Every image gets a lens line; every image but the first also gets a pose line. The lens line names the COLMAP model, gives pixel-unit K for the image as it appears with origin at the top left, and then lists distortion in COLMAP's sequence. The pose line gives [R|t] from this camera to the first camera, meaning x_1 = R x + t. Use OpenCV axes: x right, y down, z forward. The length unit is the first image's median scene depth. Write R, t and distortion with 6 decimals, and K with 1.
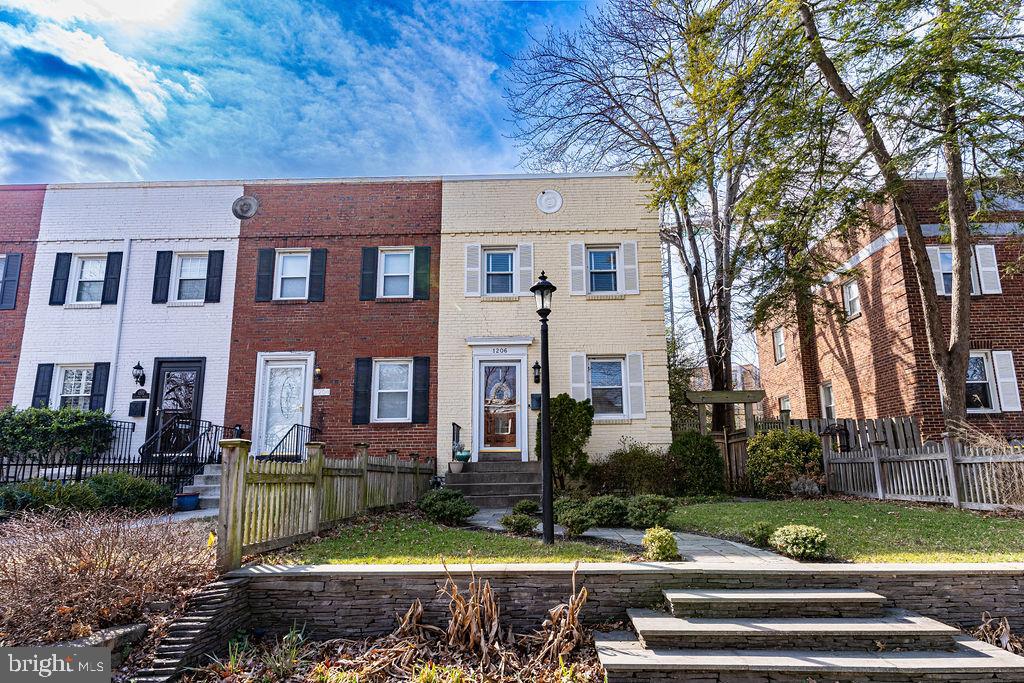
lens RADIAL K [[547.8, 0, 521.1], [0, 547.8, 382.8], [0, 0, 1]] dist [0.004199, 0.000581]
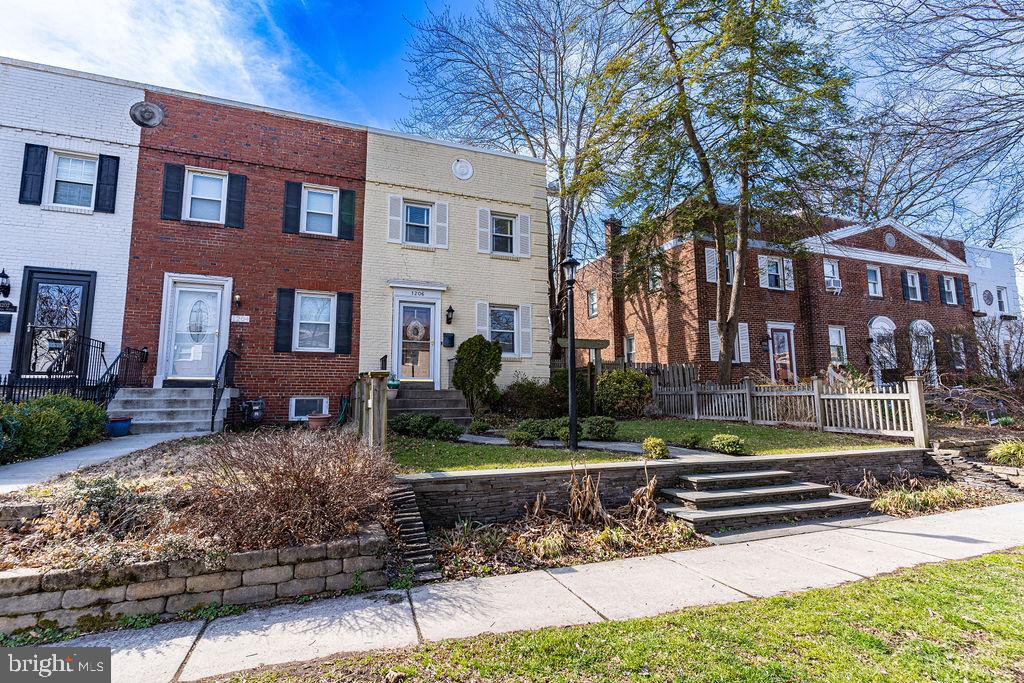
lens RADIAL K [[494.4, 0, 502.5], [0, 494.4, 341.3], [0, 0, 1]] dist [0.003519, -0.000336]
pose [[0.925217, 0.052511, 0.375788, -0.253401], [-0.069668, 0.997050, 0.032205, -0.004563], [-0.372989, -0.055977, 0.926146, -0.030490]]
